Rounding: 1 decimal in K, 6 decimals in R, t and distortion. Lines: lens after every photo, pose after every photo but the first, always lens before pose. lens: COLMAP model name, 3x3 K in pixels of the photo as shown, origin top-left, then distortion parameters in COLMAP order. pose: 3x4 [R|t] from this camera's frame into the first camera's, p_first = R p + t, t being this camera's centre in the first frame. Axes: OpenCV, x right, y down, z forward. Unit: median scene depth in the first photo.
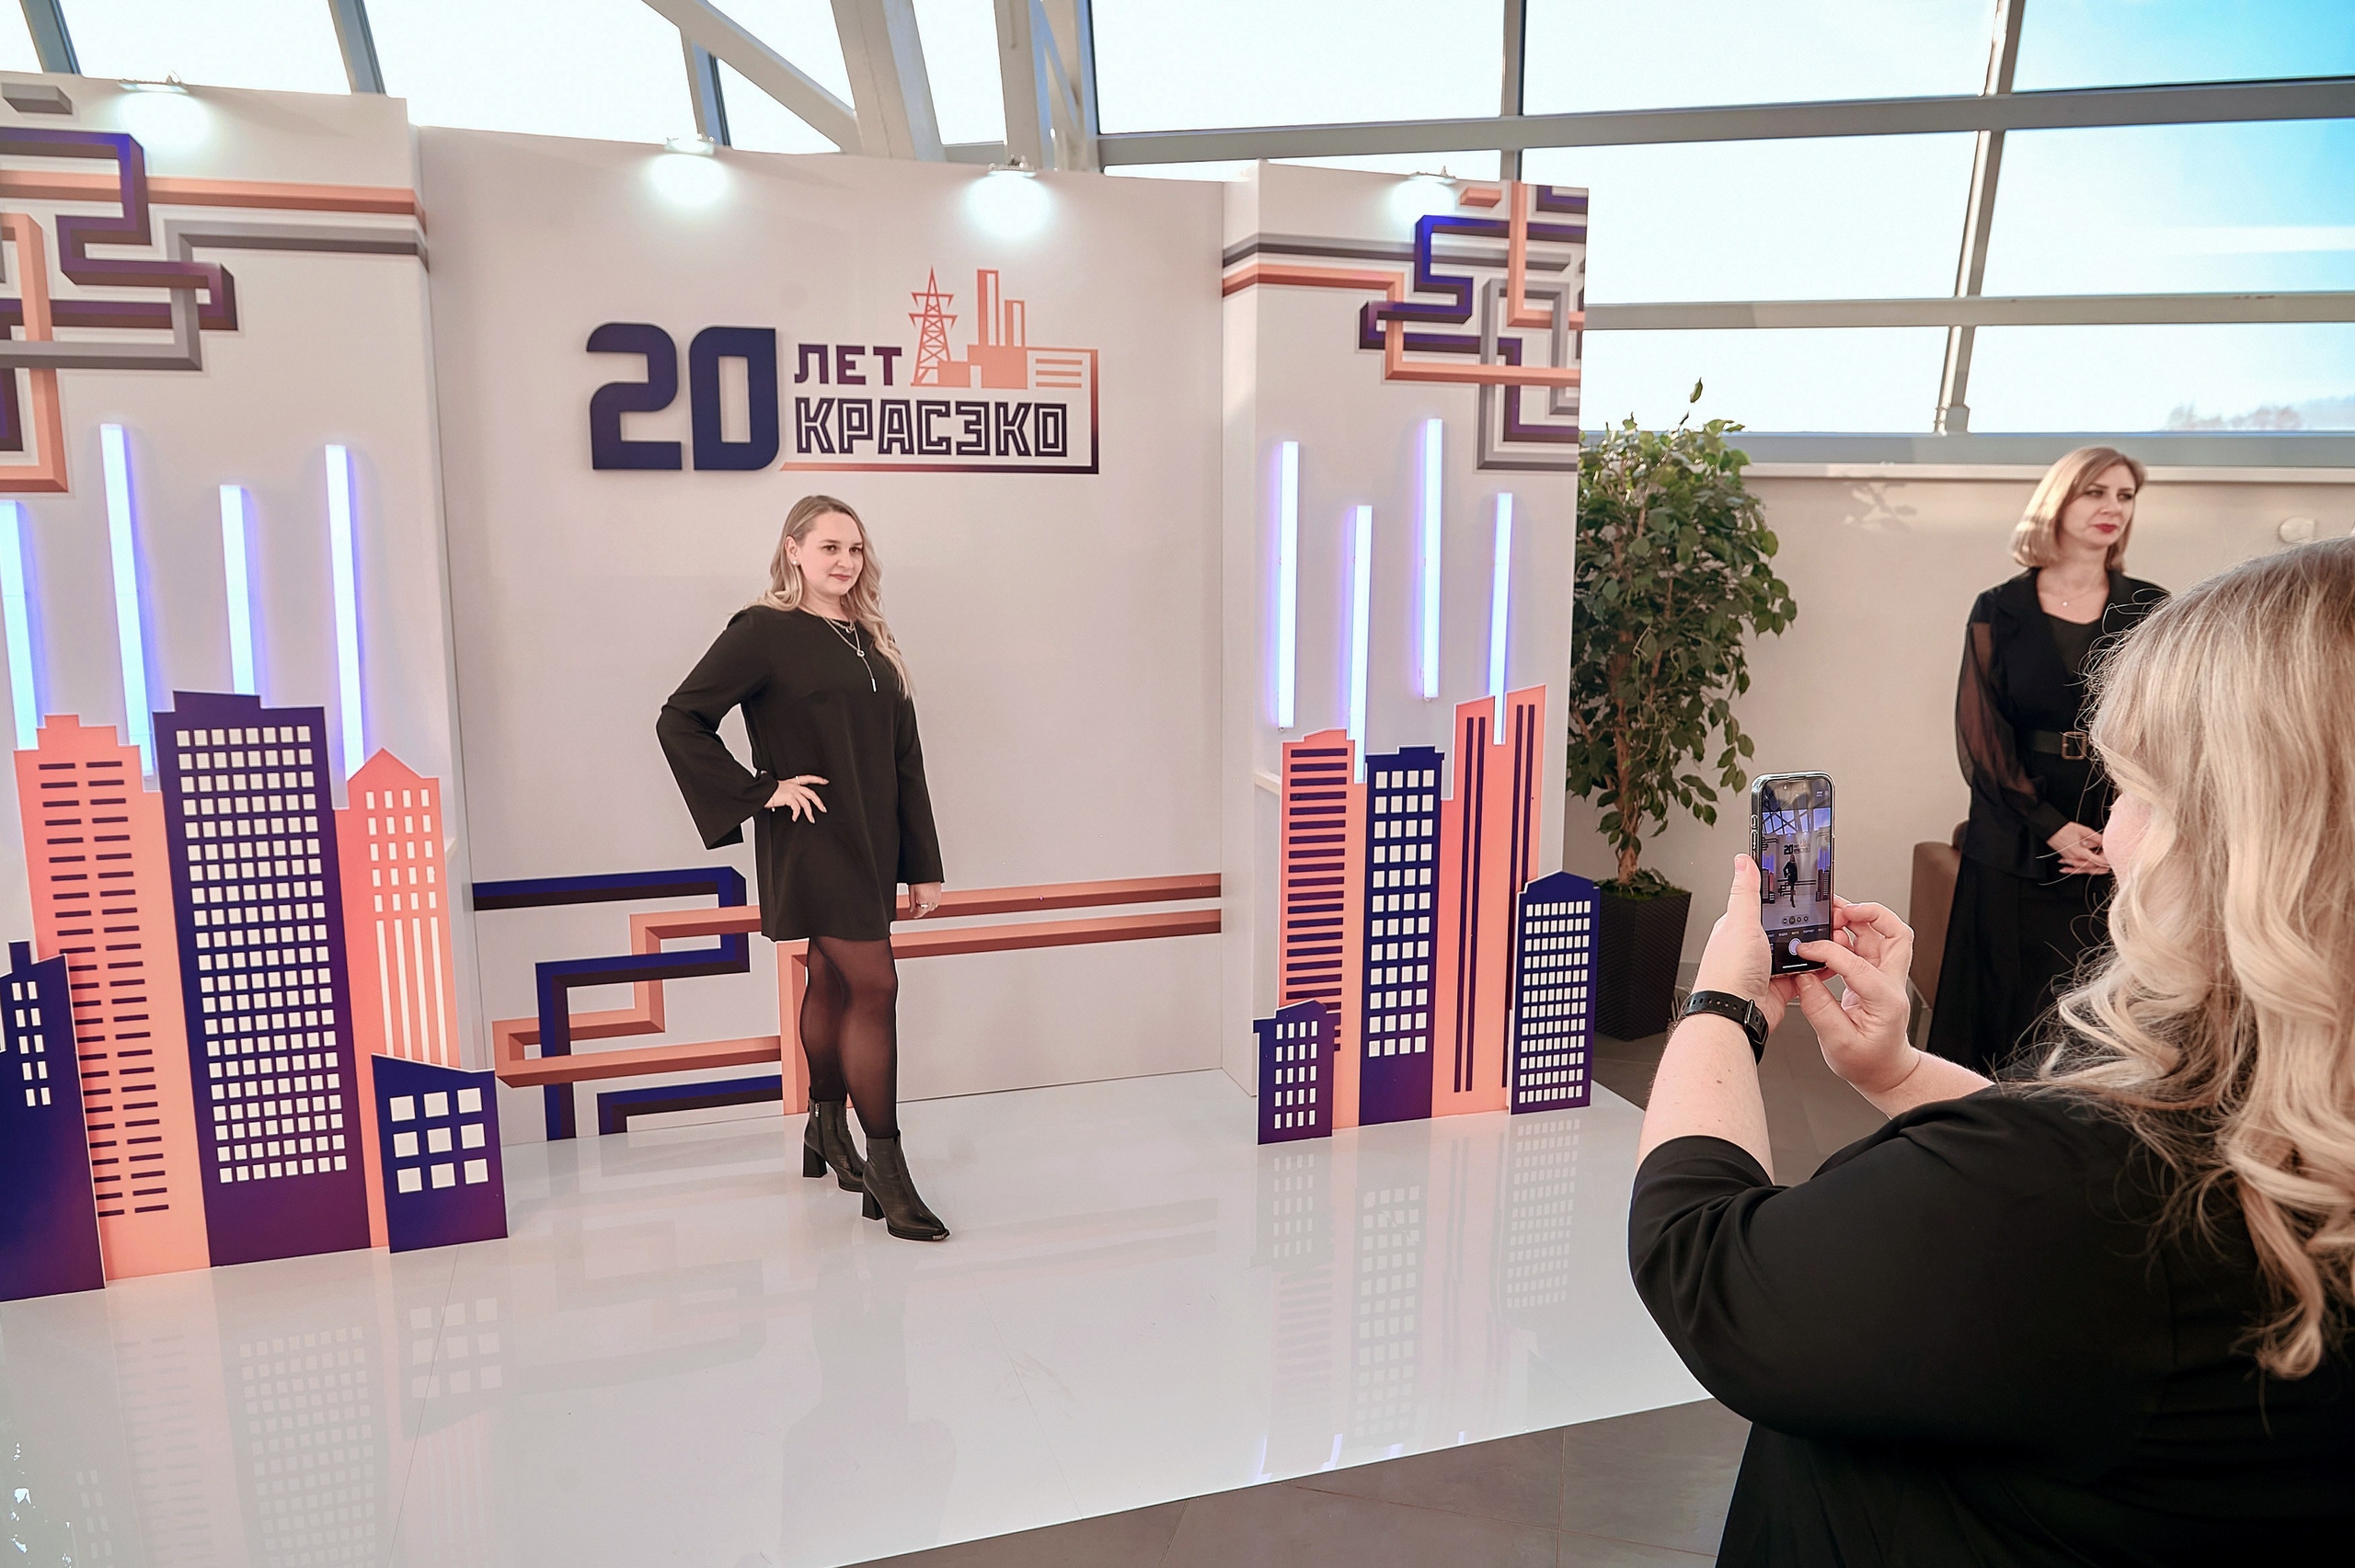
lens RADIAL K [[1562.0, 0, 1126.8], [0, 1562.0, 772.0], [0, 0, 1]] dist [-0.000707, -0.001671]
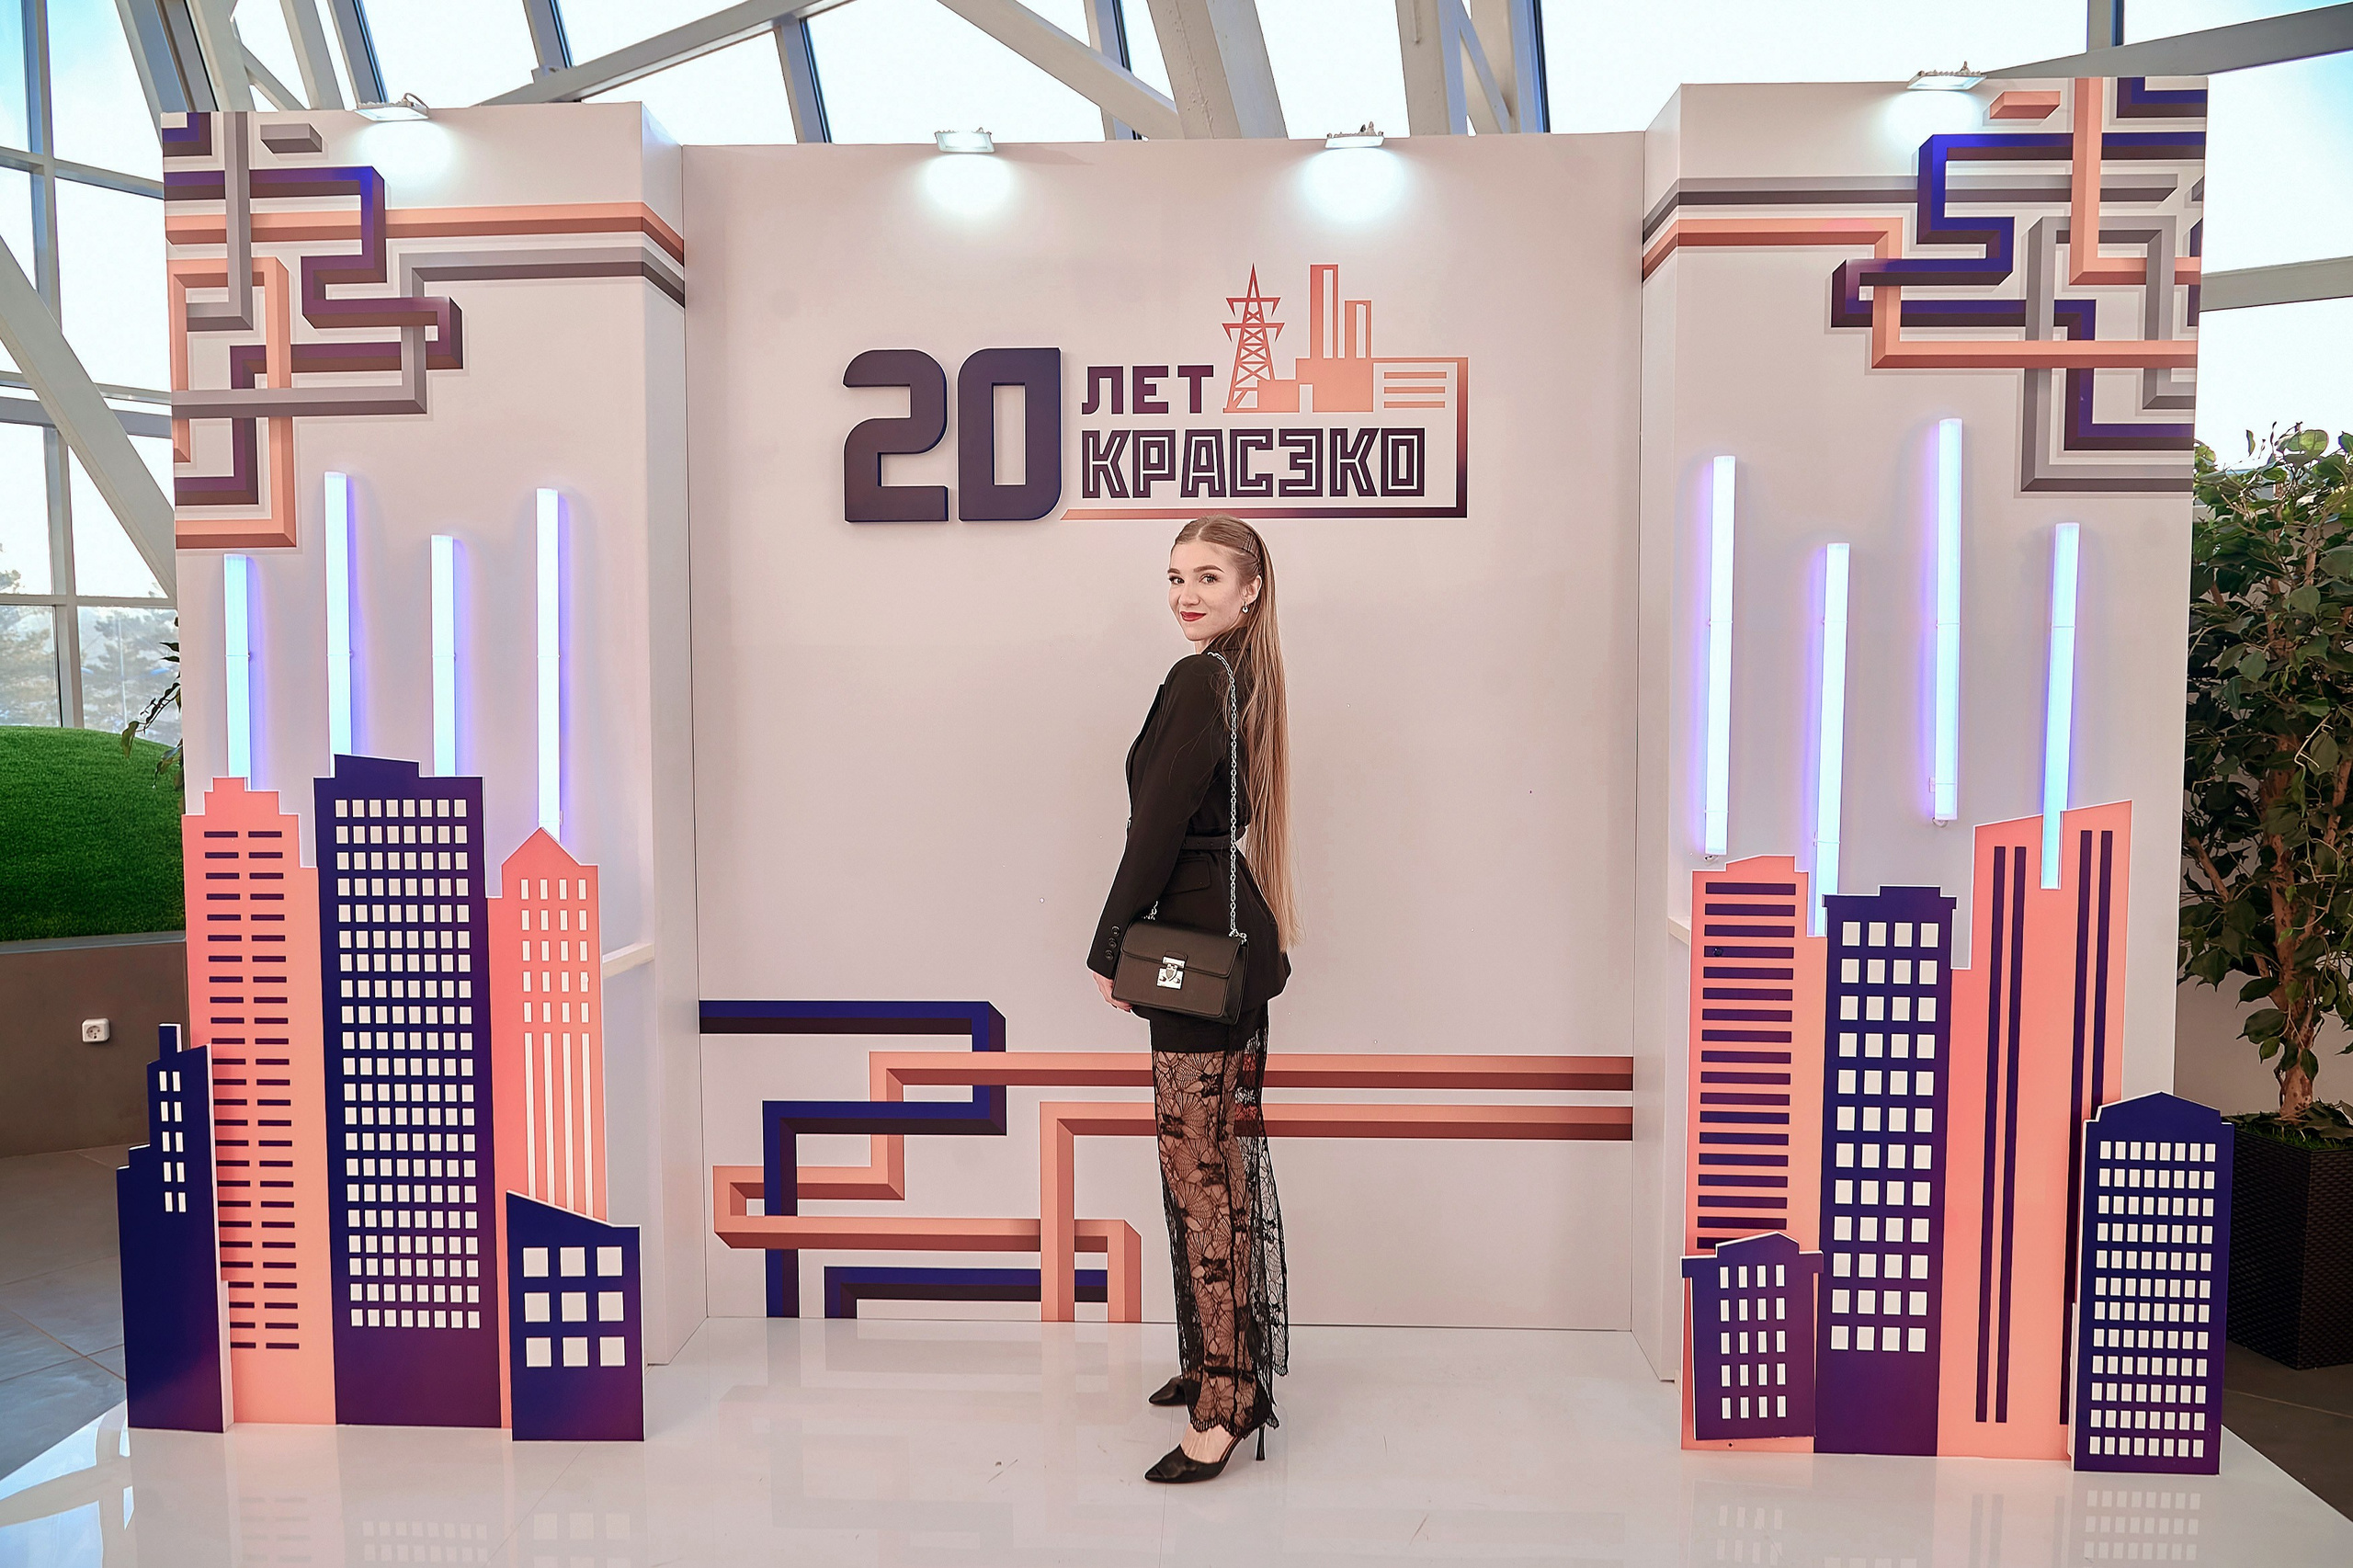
lens RADIAL K [[1565.6, 0, 1178.0], [0, 1565.6, 785.5], [0, 0, 1]] dist [-0.003238, -0.001076]
pose [[0.941832, 0.018430, -0.335579, 0.113285], [-0.050886, 0.994804, -0.088181, 0.015671], [0.332210, 0.100128, 0.937876, 0.256890]]
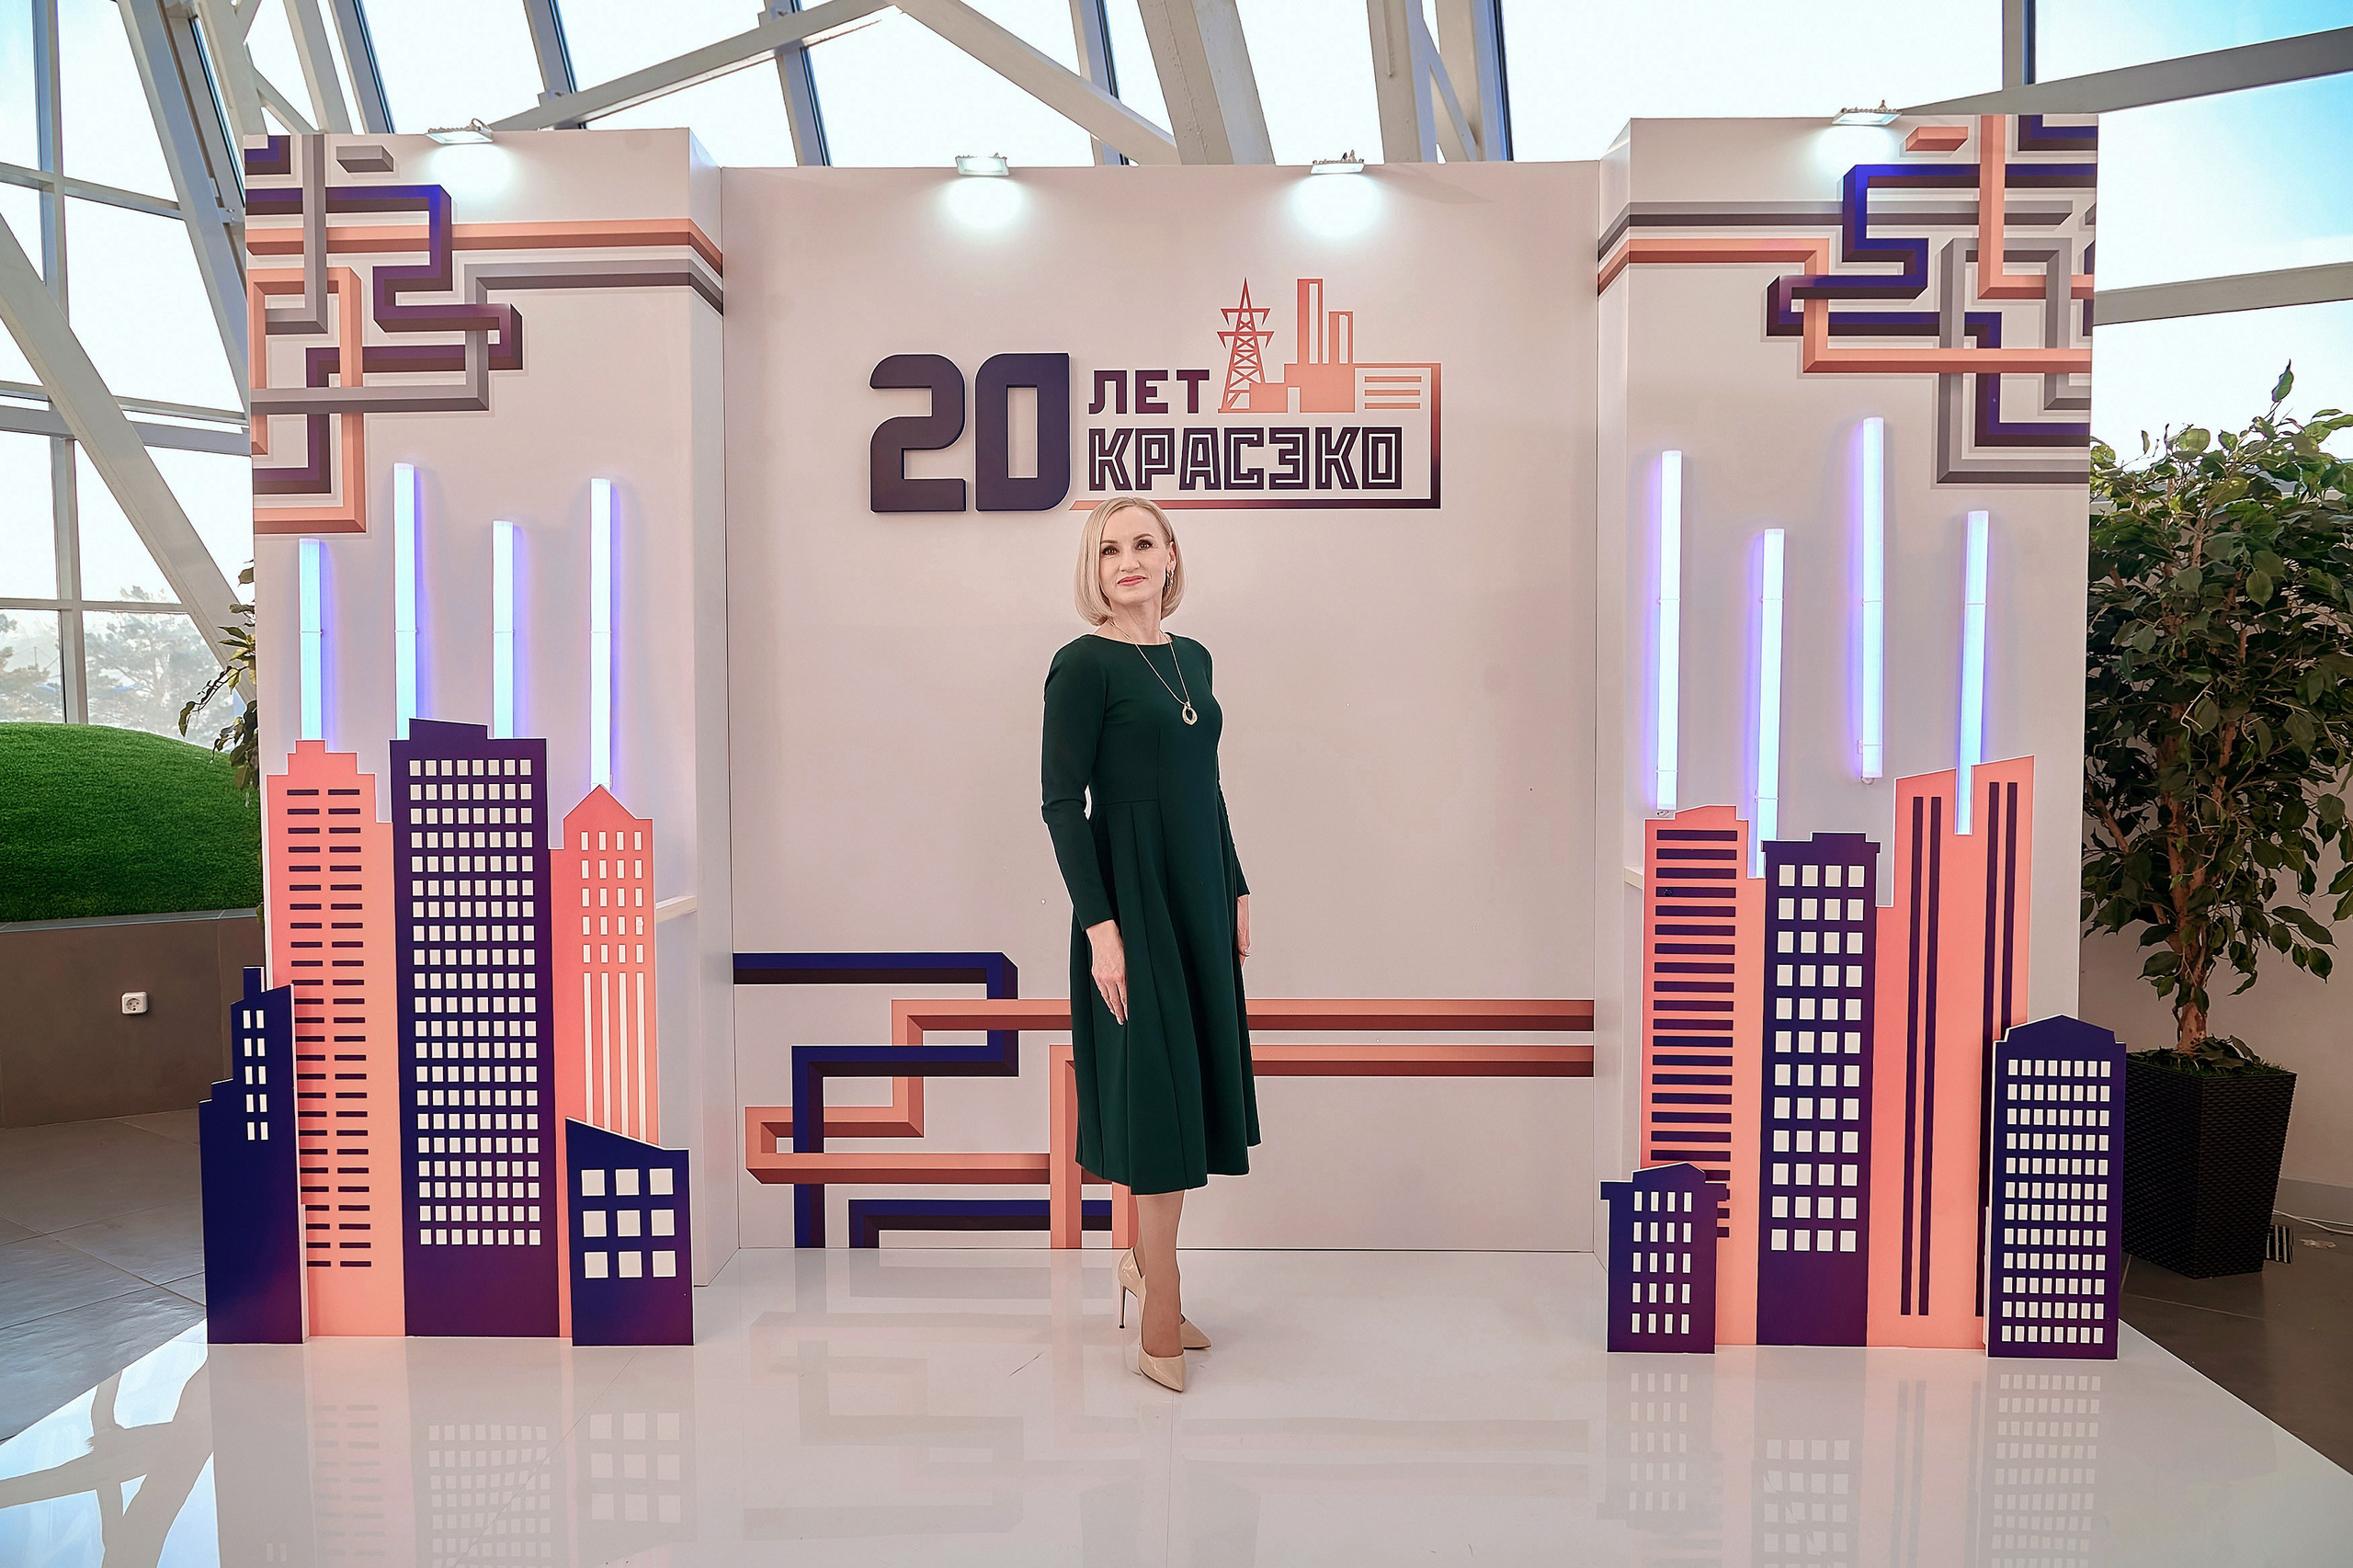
lens RADIAL K [[1558.1, 0, 1176.5], [0, 1558.1, 784.0], [0, 0, 1]] dist [-0.001186, -0.000581]
pose [[0.948676, 0.012615, -0.315997, 0.119293], [-0.047710, 0.993477, -0.103574, 0.052651], [0.312629, 0.113334, 0.943090, 0.188832]]
